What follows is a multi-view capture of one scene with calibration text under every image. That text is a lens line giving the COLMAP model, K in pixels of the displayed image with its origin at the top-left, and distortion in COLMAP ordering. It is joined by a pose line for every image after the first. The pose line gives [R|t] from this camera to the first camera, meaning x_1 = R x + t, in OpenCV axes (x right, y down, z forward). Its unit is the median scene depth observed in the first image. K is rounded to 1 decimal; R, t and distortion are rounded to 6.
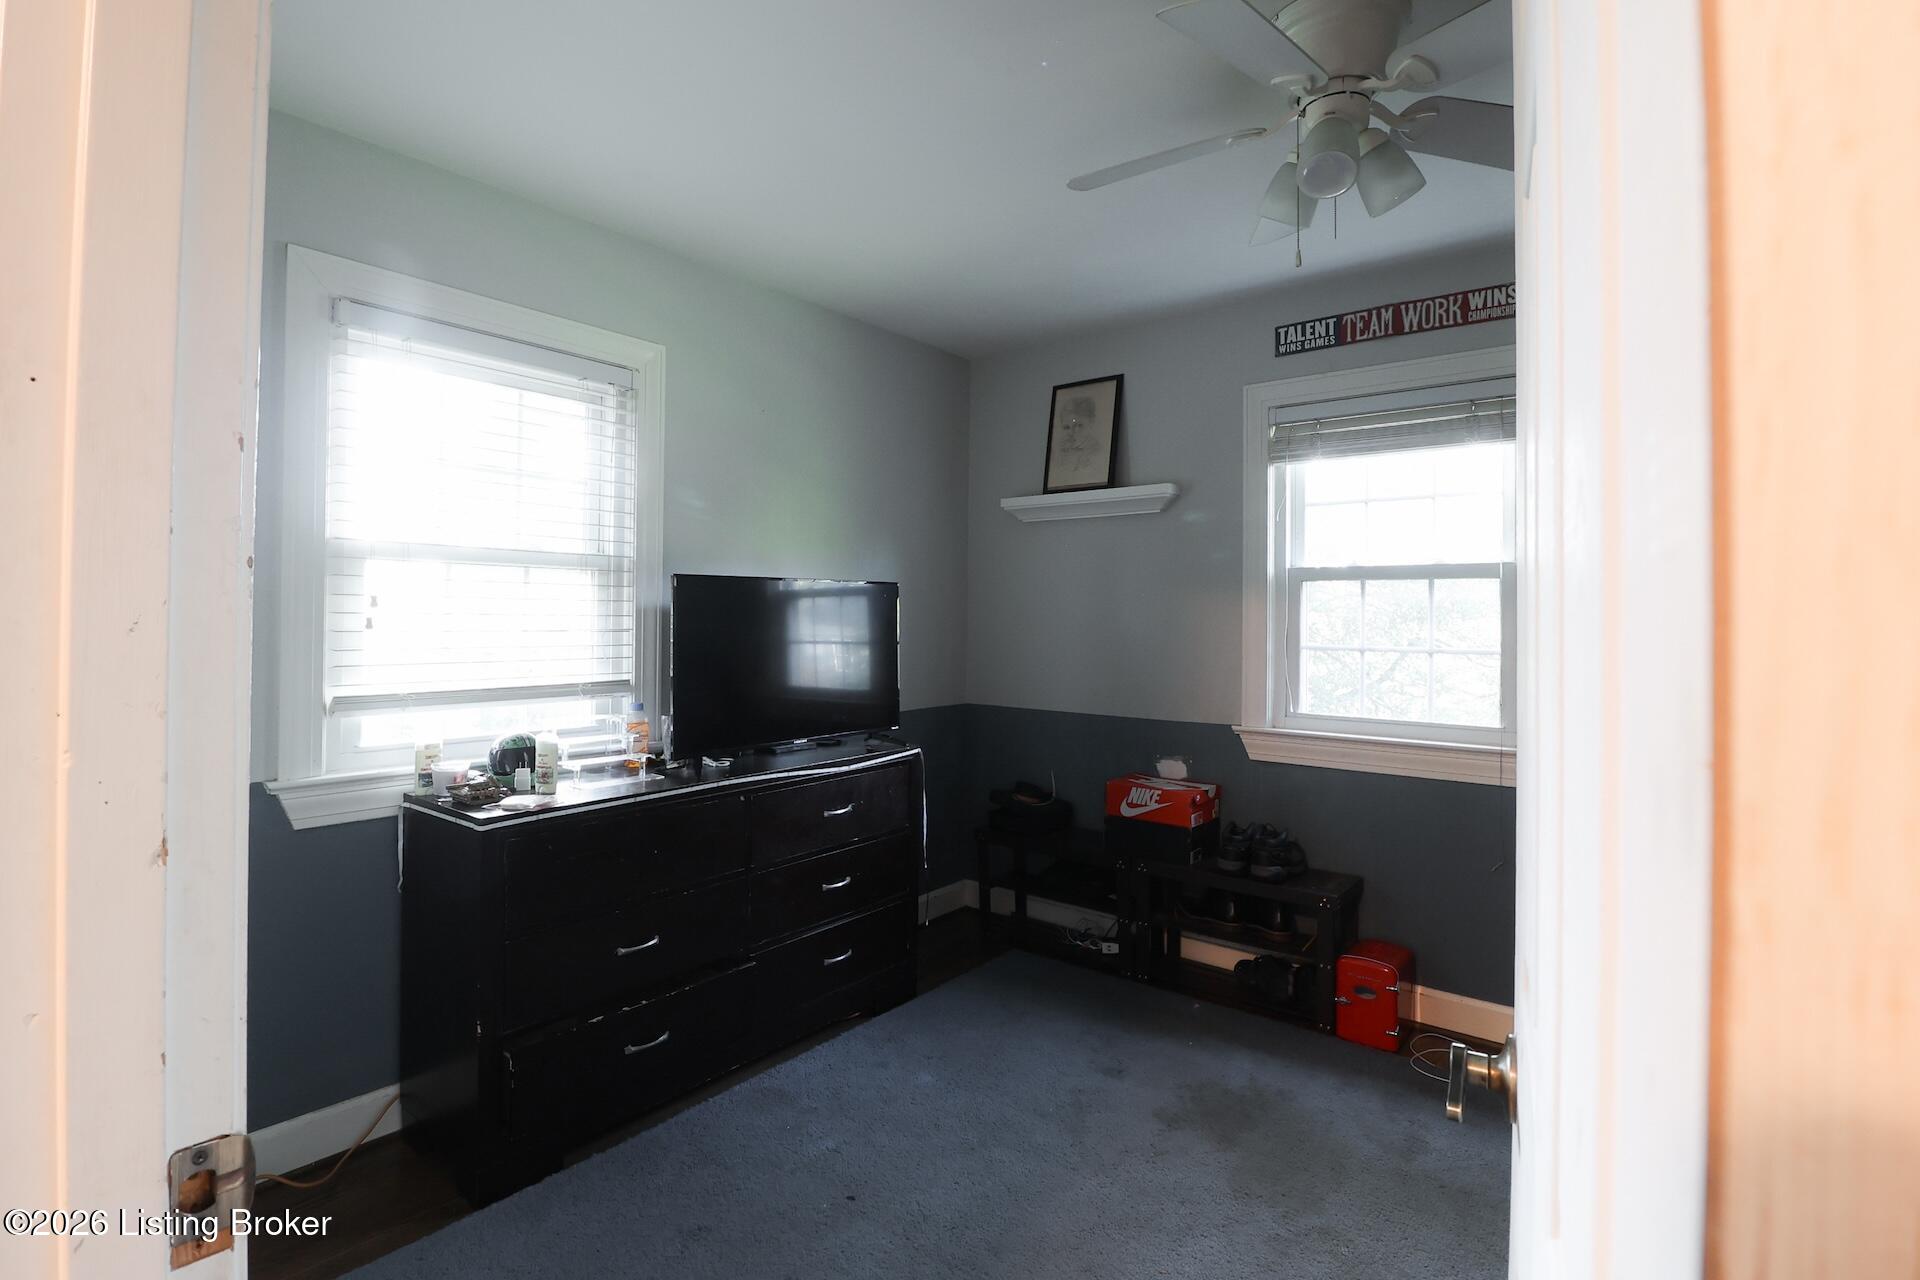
lens RADIAL K [[904.5, 0, 970.0], [0, 904.5, 627.1], [0, 0, 1]] dist [-0.015245, -0.002837]
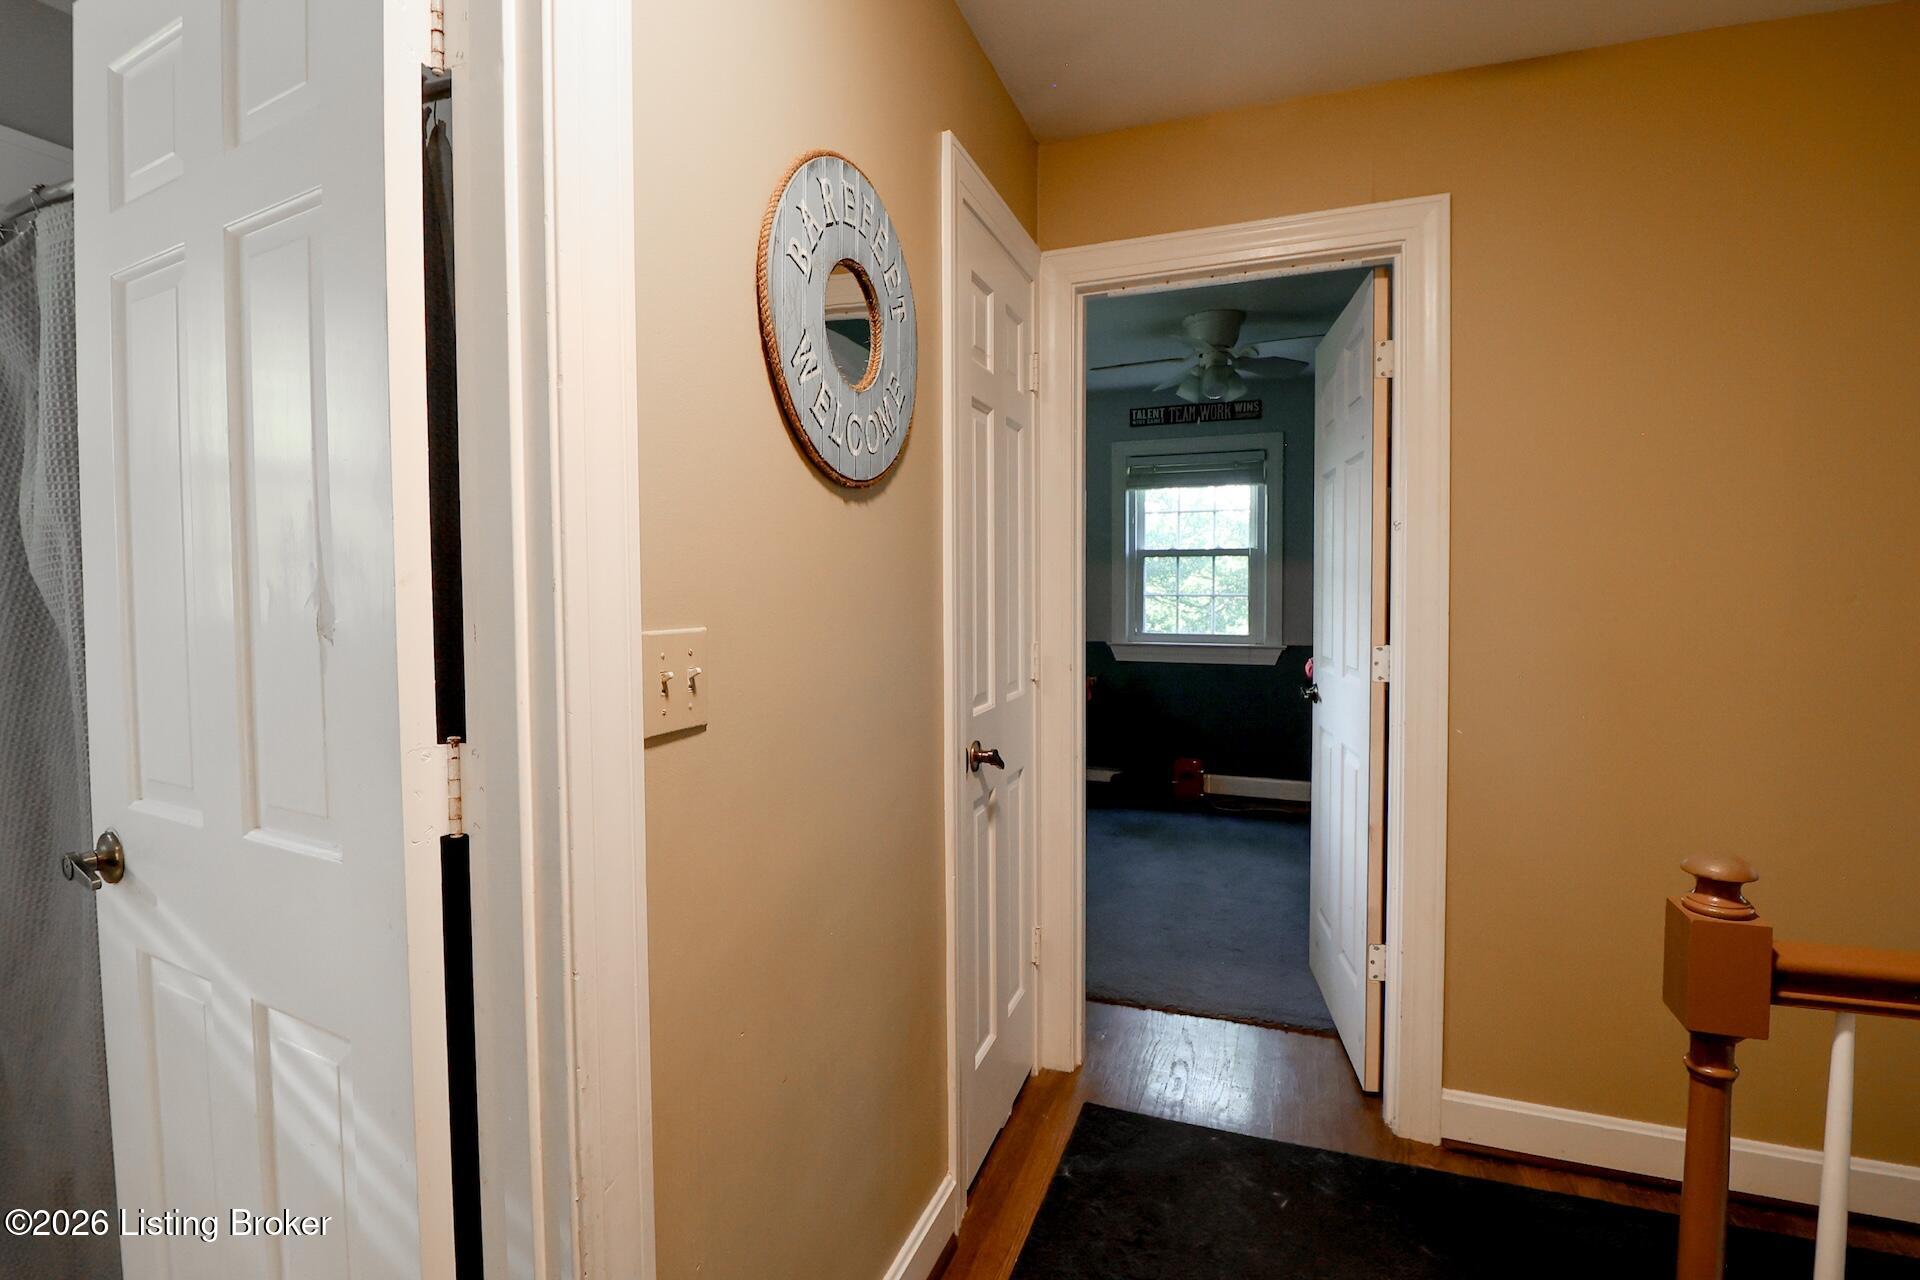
lens RADIAL K [[904.5, 0, 952.6], [0, 904.5, 637.6], [0, 0, 1]] dist [-0.015245, -0.002837]
pose [[0.954706, -0.027764, 0.296252, -0.519407], [0.012943, 0.998570, 0.051870, 0.008878], [-0.297269, -0.045686, 0.953700, -0.576648]]
